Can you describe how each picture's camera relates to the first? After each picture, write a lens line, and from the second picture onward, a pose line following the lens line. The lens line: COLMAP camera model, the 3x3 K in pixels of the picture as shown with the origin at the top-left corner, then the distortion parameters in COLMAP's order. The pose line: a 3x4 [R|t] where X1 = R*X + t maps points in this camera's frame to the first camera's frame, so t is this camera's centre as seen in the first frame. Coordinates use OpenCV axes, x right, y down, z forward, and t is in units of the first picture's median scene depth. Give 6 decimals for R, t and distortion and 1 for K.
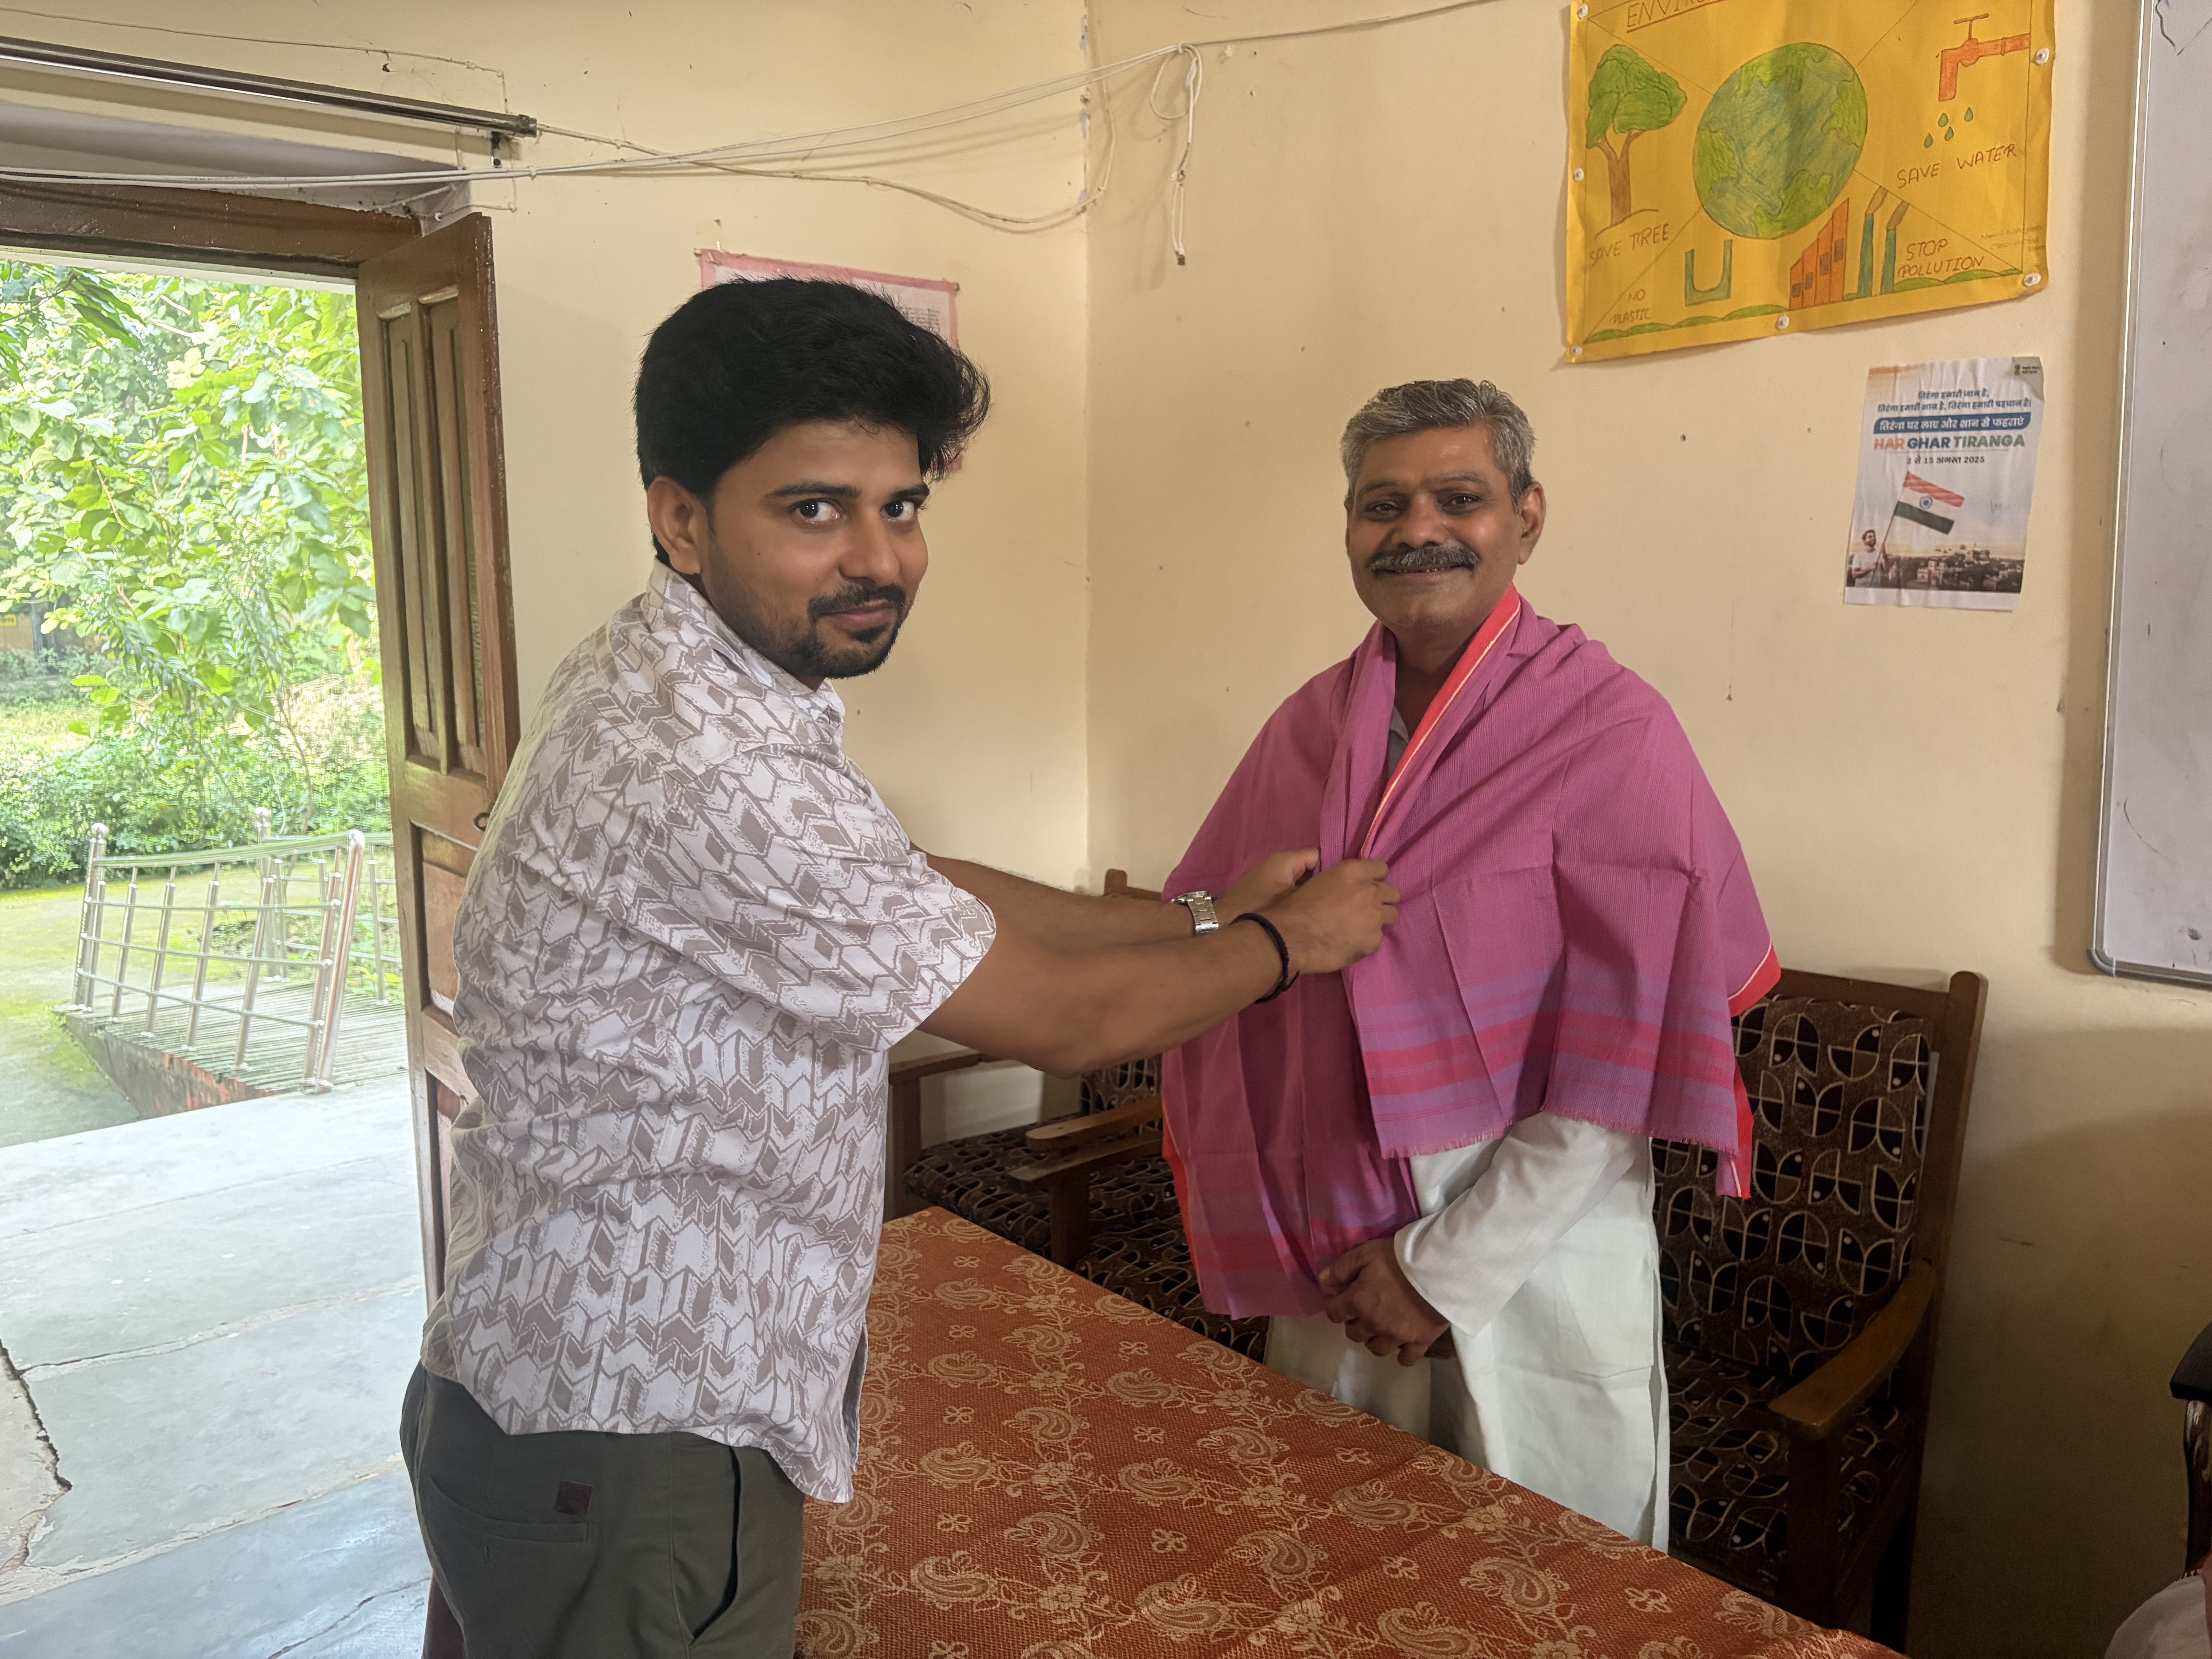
lens RADIAL K [[1678.7, 0, 1104.4], [0, 1678.7, 822.2], [0, 0, 1]] dist [0.039404, -0.037711]
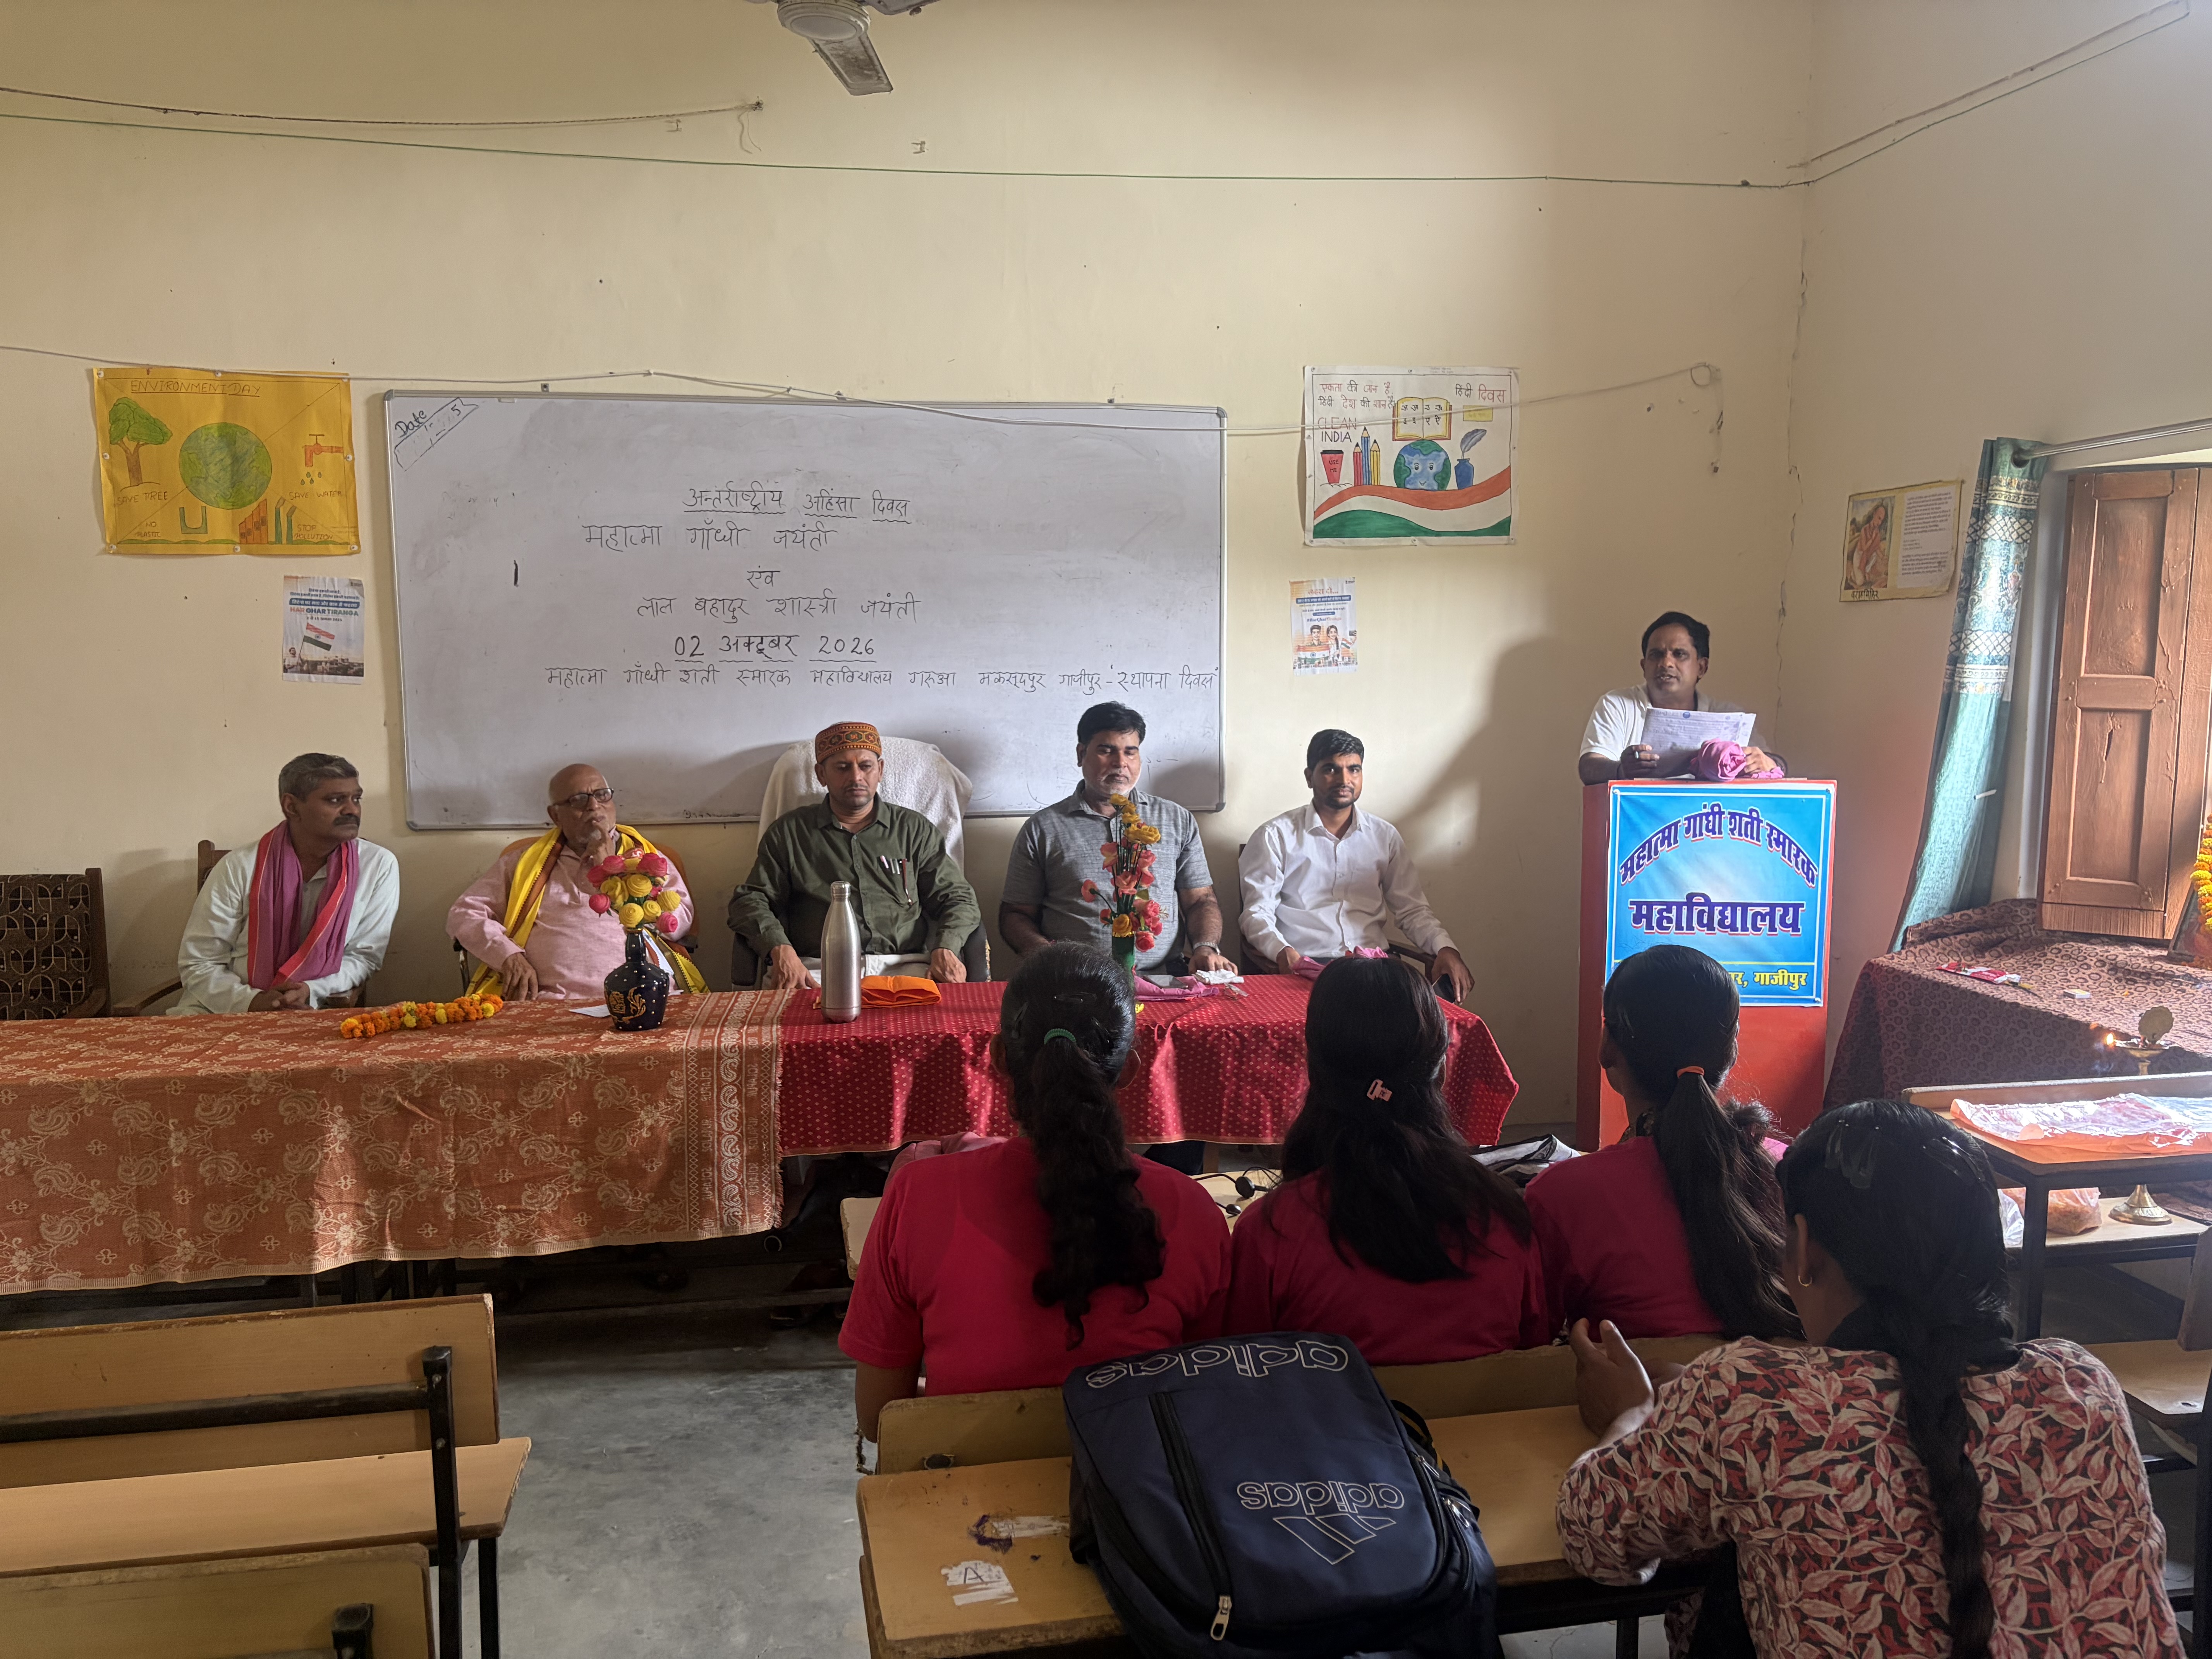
lens RADIAL K [[1678.7, 0, 1112.1], [0, 1678.7, 842.8], [0, 0, 1]] dist [0.039404, -0.037711]
pose [[0.508798, -0.075642, 0.857556, -0.856821], [0.108841, 0.993791, 0.023083, 0.136823], [-0.853978, 0.081593, 0.513872, -0.964496]]
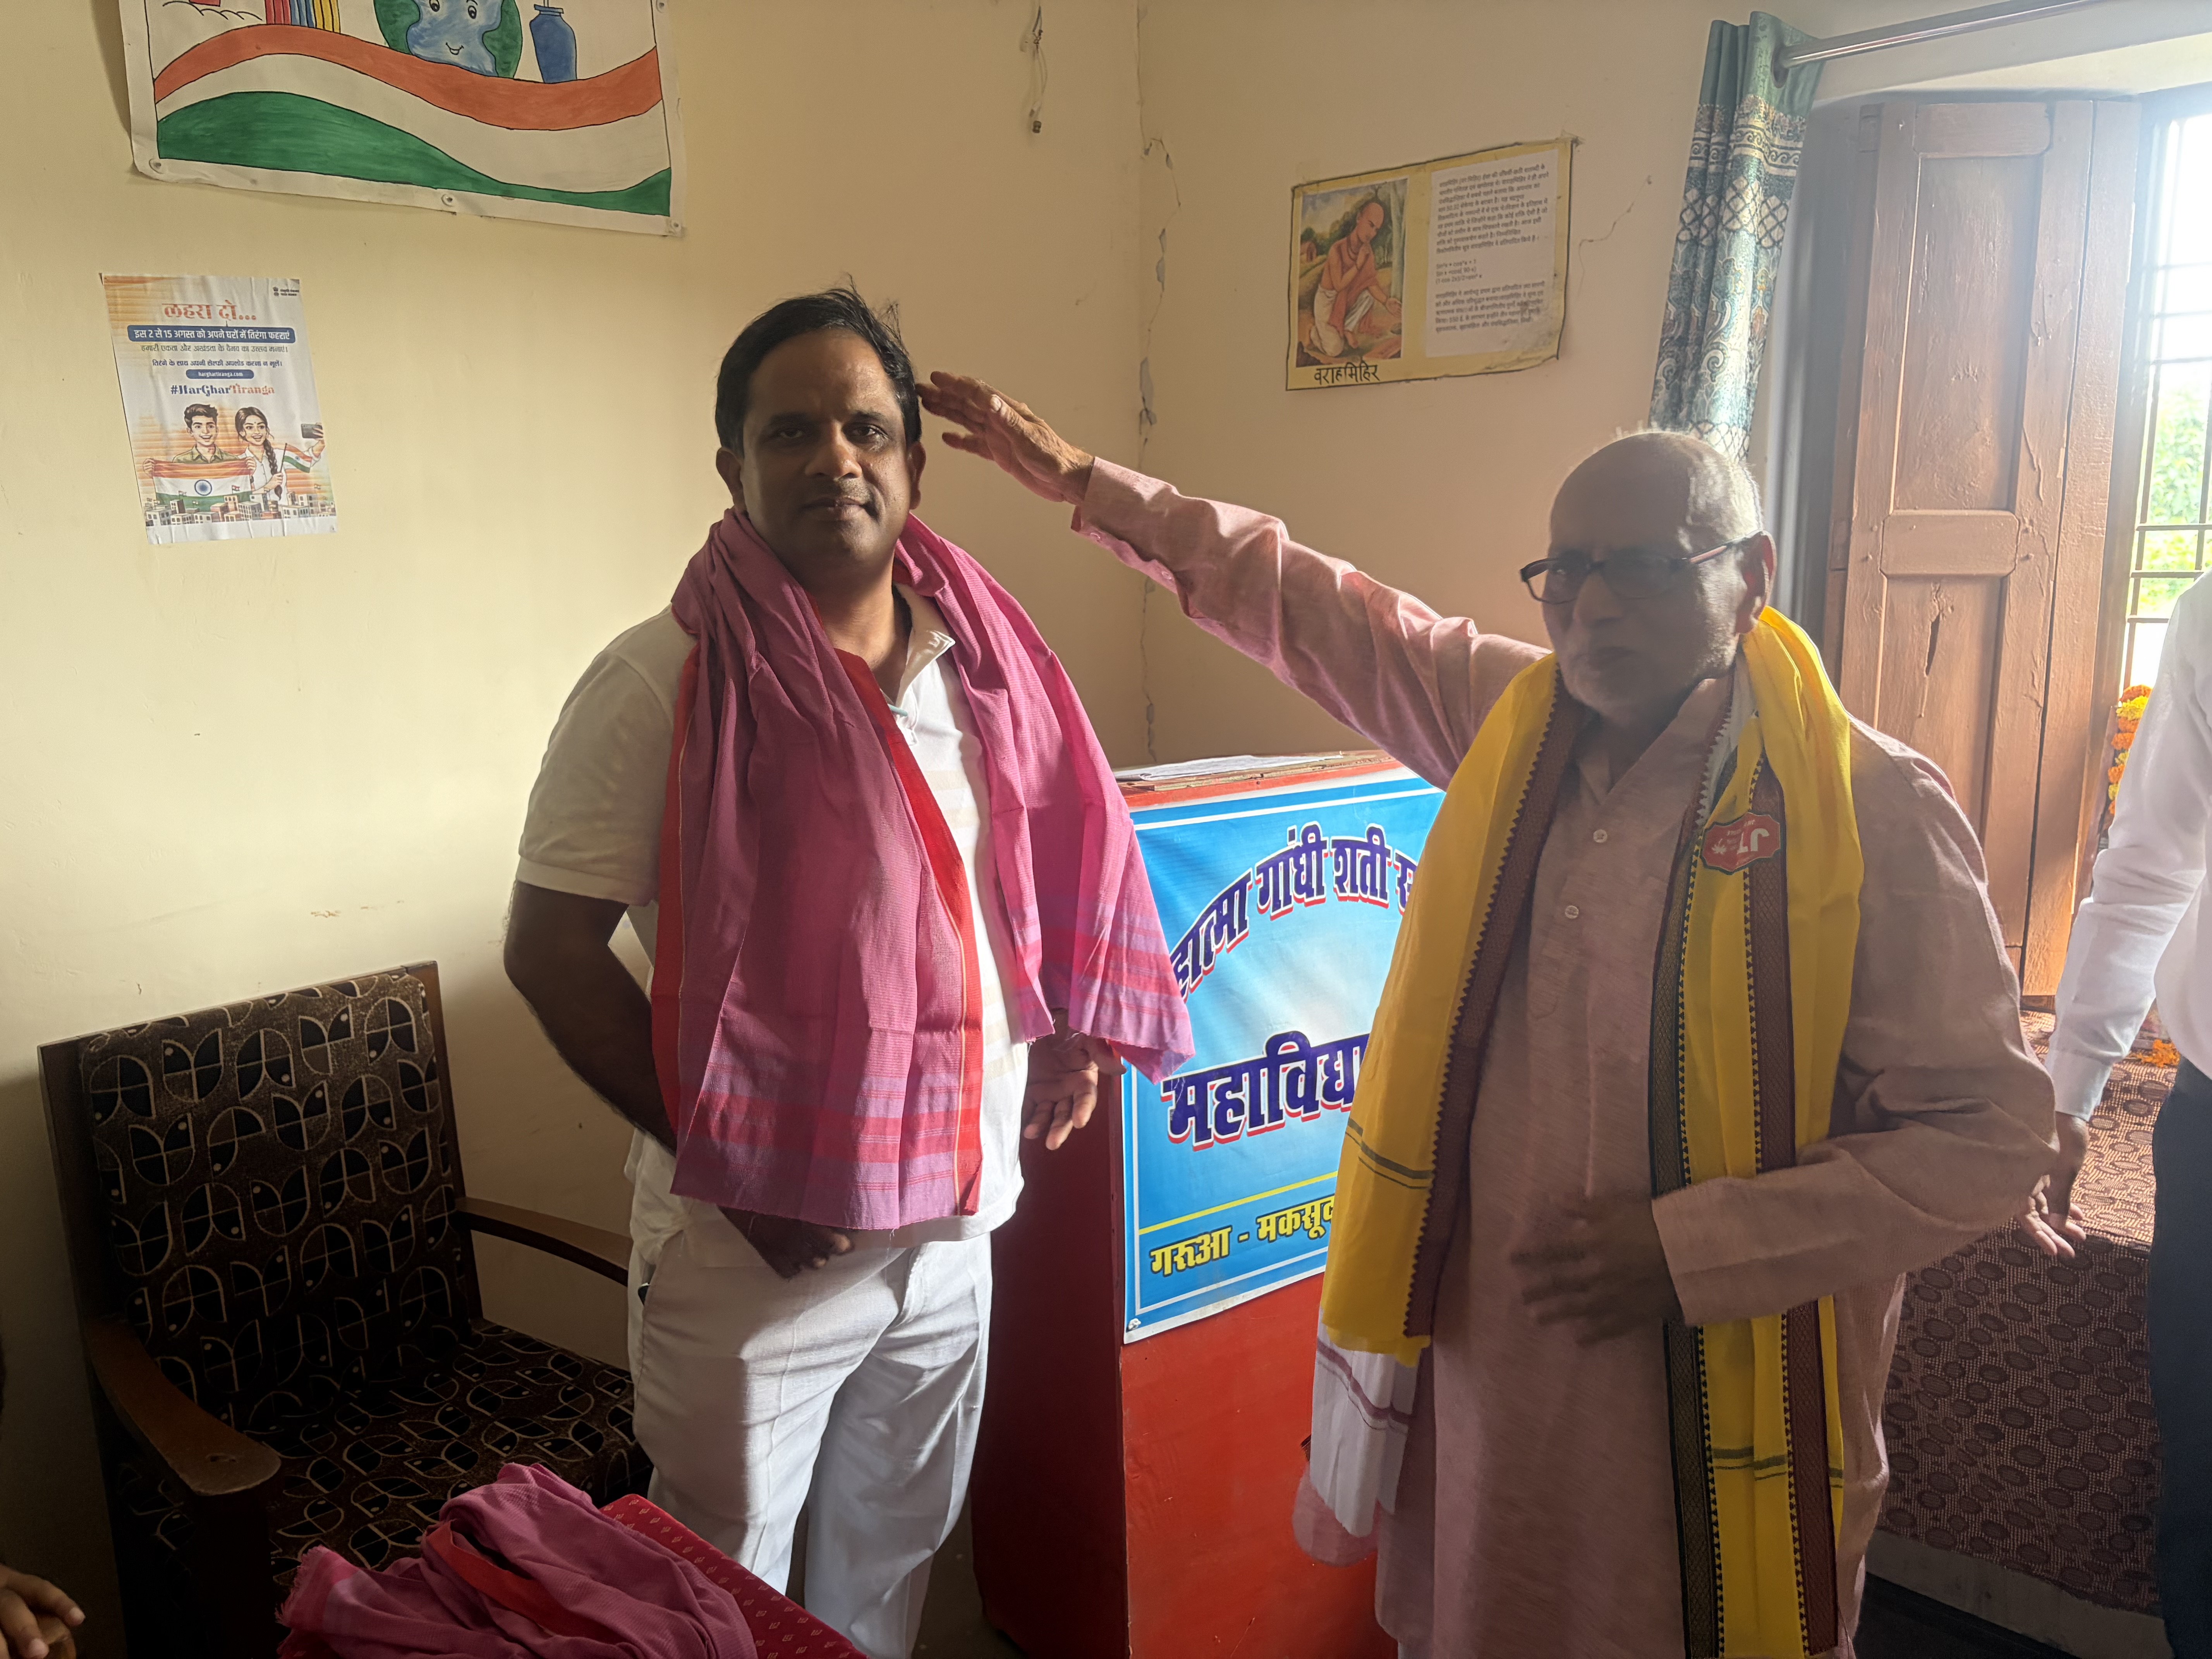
lens RADIAL K [[1678.7, 0, 1111.6], [0, 1678.7, 821.4], [0, 0, 1]] dist [0.039404, -0.037711]
pose [[-0.088797, -0.153705, 0.984119, 0.375093], [0.154780, 0.973891, 0.166073, 0.055852], [-0.983950, 0.167068, -0.062689, -0.406379]]
